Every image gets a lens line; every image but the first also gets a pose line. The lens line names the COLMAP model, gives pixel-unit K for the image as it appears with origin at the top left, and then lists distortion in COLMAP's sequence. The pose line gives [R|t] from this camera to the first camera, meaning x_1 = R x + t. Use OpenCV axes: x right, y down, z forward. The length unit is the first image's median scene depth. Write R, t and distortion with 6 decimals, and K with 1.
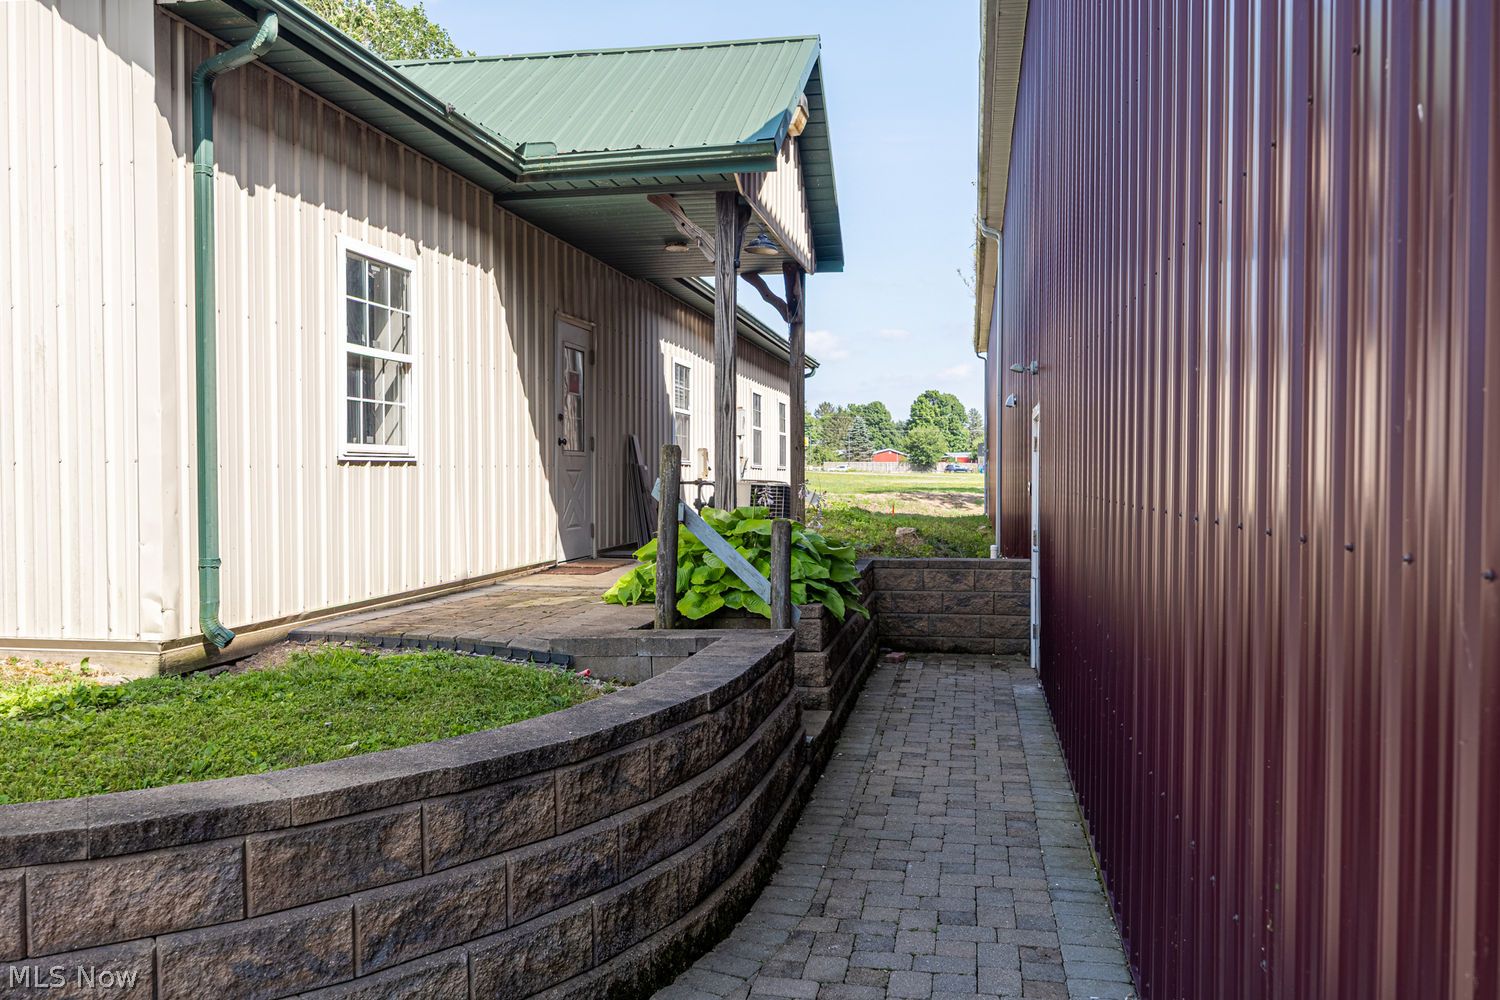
lens RADIAL K [[1196.5, 0, 750.0], [0, 1196.5, 500.0], [0, 0, 1]] dist [0.007883, -0.002812]
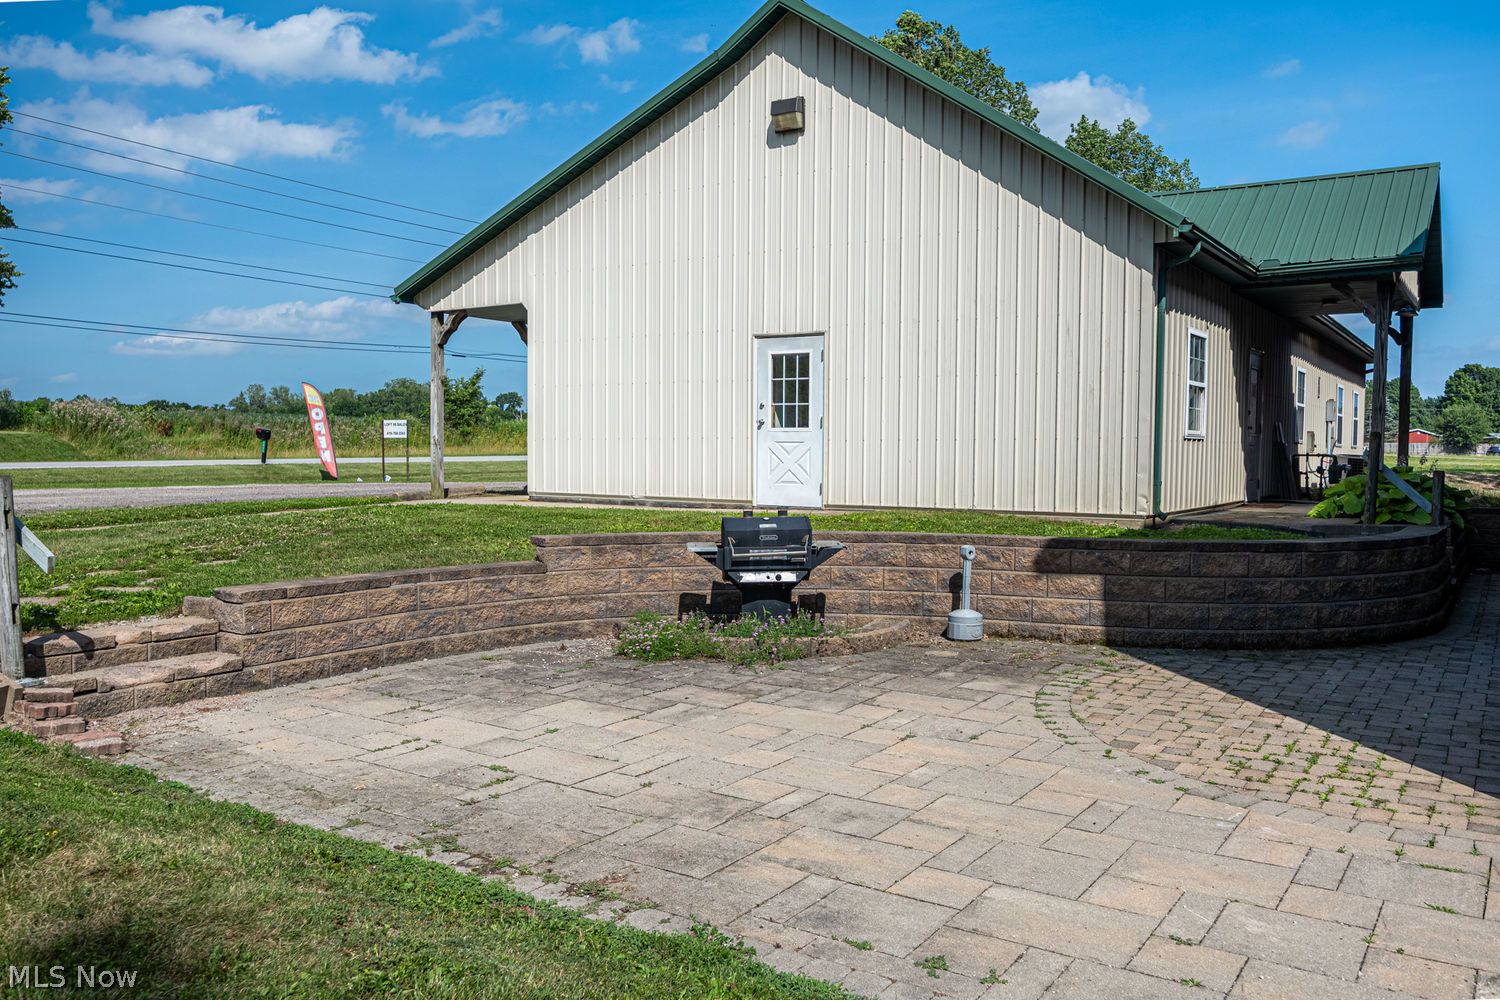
lens RADIAL K [[1196.5, 0, 750.0], [0, 1196.5, 500.0], [0, 0, 1]] dist [0.007883, -0.002812]
pose [[0.926191, 0.026439, -0.376127, -0.206993], [-0.019549, 0.999564, 0.022124, 0.032532], [0.376548, -0.013138, 0.926304, -0.922465]]
